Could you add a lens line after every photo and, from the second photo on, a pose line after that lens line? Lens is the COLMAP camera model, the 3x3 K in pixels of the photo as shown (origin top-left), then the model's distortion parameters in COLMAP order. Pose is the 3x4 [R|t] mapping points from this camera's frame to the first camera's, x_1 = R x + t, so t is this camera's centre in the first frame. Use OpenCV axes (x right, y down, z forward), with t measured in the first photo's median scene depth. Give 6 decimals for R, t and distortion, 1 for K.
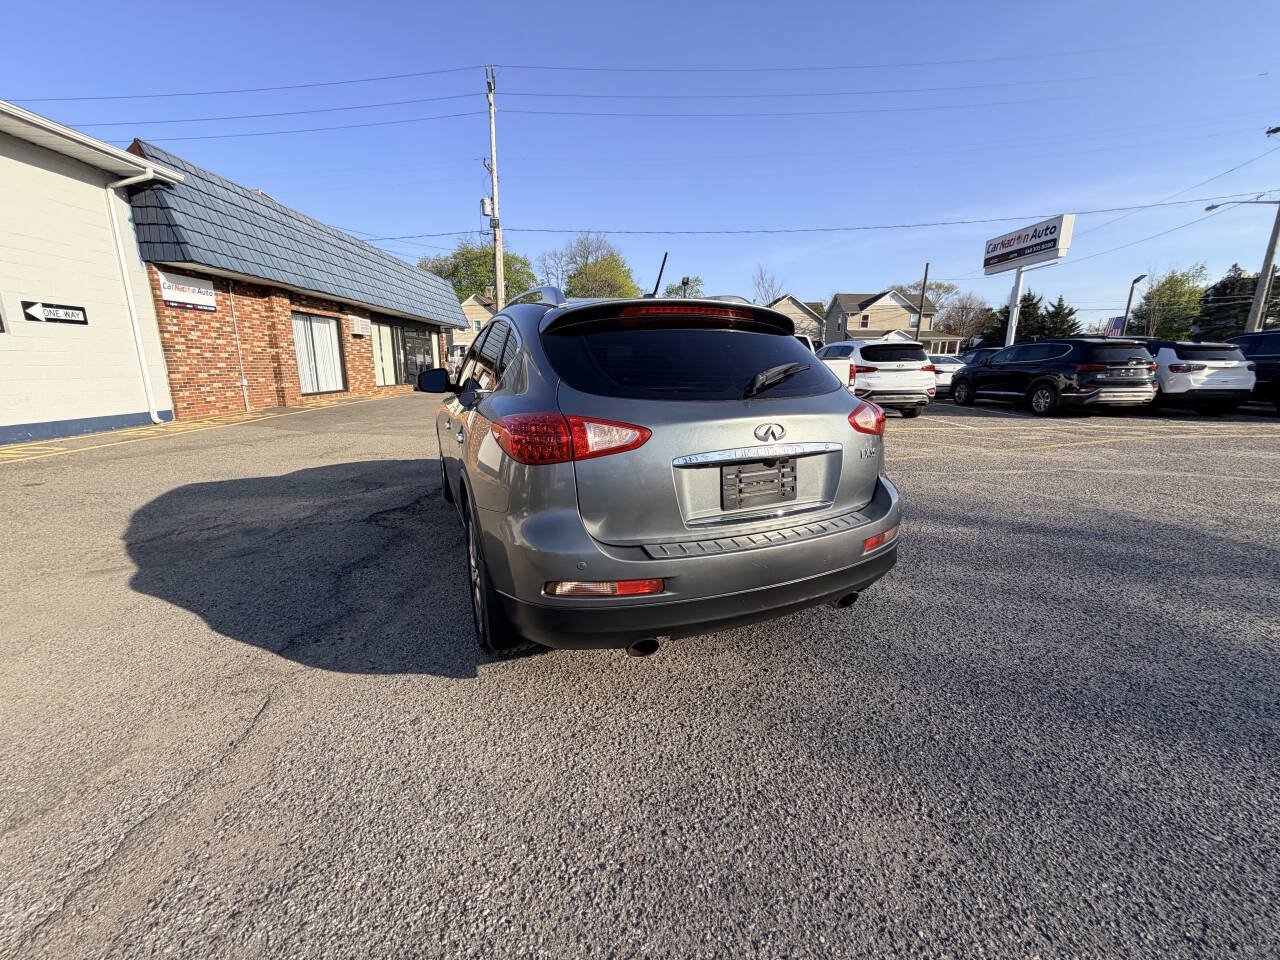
lens RADIAL K [[509.4, 0, 638.0], [0, 509.4, 479.9], [0, 0, 1]] dist [0.000490, -0.000456]
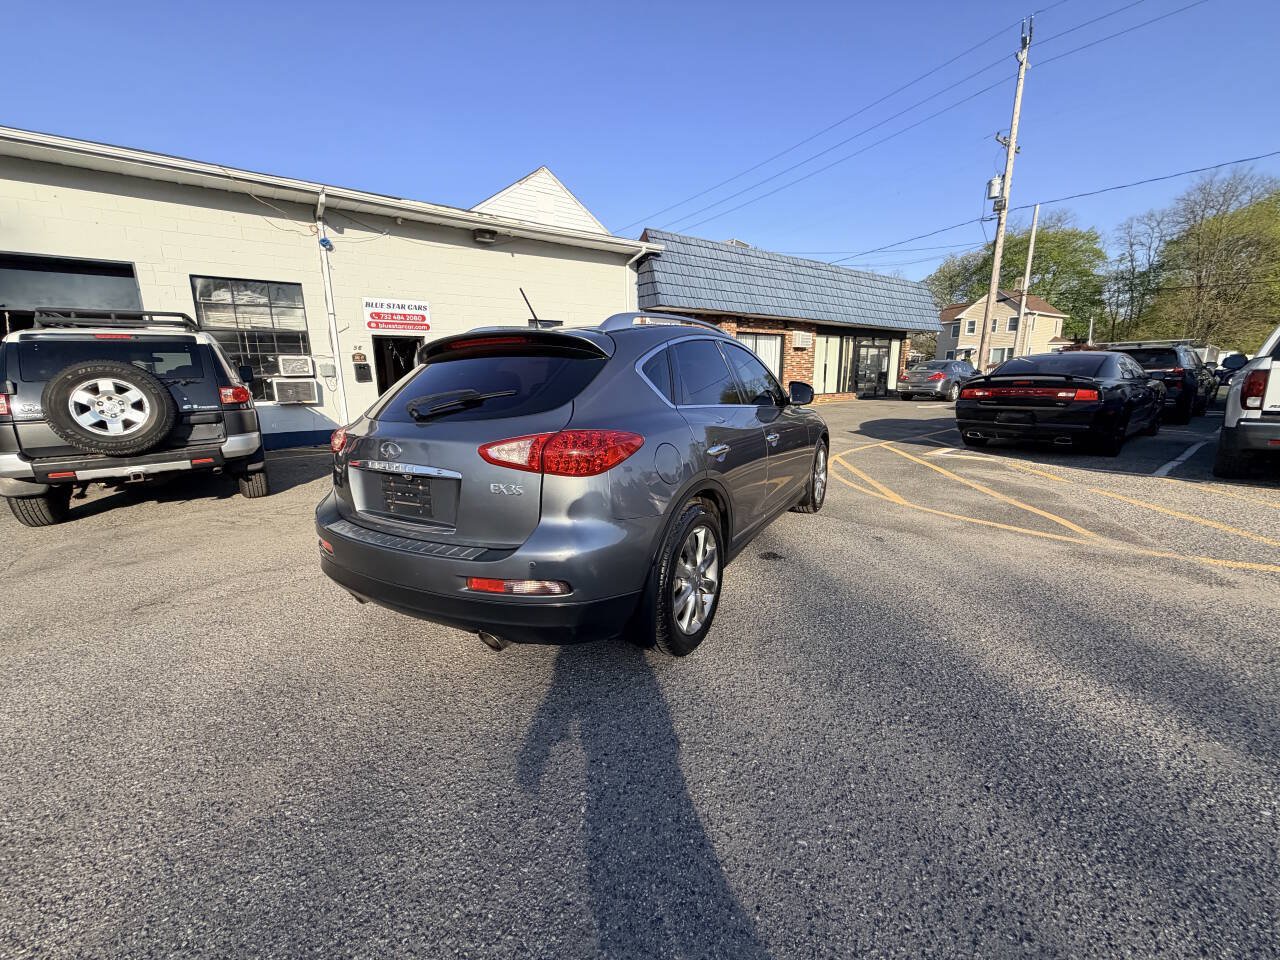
lens RADIAL K [[509.4, 0, 637.7], [0, 509.4, 477.2], [0, 0, 1]] dist [0.000490, -0.000456]
pose [[0.591340, 0.144261, -0.793414, 0.236094], [-0.158474, 0.985473, 0.061070, -0.029806], [0.790698, 0.089622, 0.605611, 0.114494]]
